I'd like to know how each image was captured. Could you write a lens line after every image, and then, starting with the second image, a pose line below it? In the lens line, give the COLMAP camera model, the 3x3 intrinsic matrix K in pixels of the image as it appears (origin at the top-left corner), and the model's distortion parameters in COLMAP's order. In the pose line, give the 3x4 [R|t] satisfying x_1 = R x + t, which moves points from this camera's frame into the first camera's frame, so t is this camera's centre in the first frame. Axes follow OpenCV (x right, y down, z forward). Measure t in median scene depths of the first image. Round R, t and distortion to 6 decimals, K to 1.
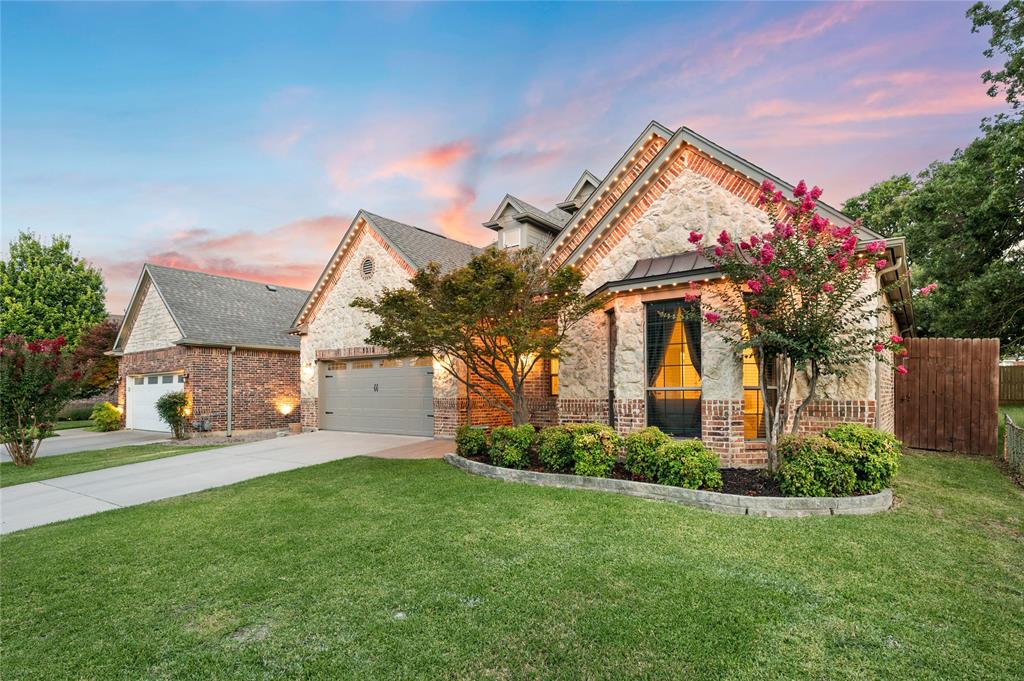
lens RADIAL K [[479.7, 0, 513.0], [0, 479.7, 387.9], [0, 0, 1]] dist [-0.001451, -0.000048]
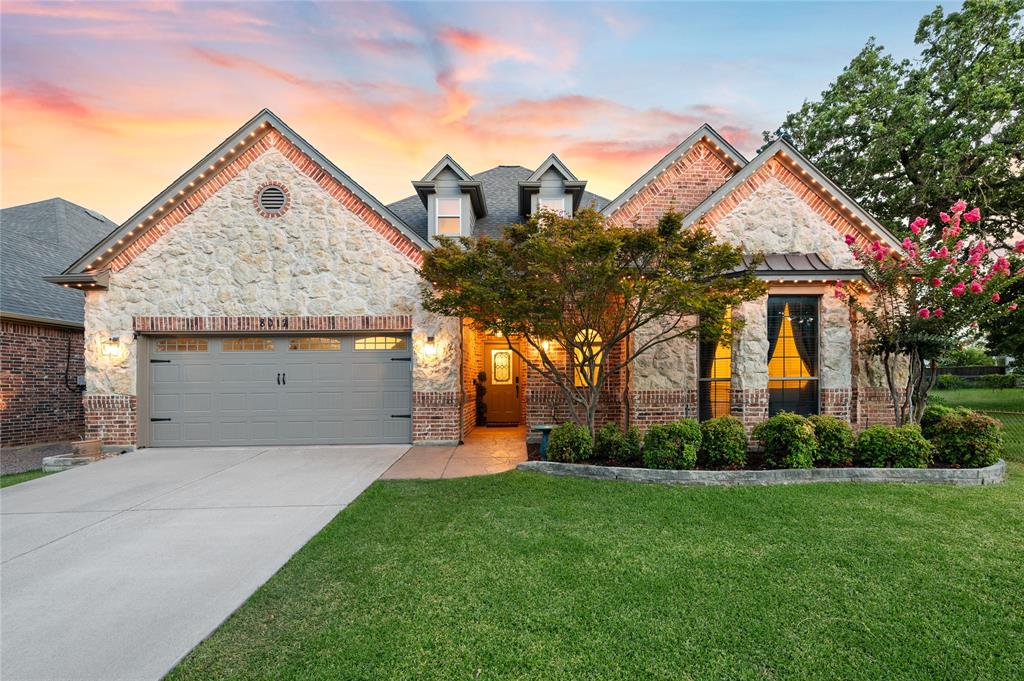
lens RADIAL K [[437.2, 0, 512.7], [0, 437.2, 388.0], [0, 0, 1]] dist [0.000033, 0.000064]
pose [[0.804851, -0.005355, 0.593453, -0.655699], [0.000680, 0.999967, 0.008101, 0.012670], [-0.593476, -0.006116, 0.804828, 0.509257]]
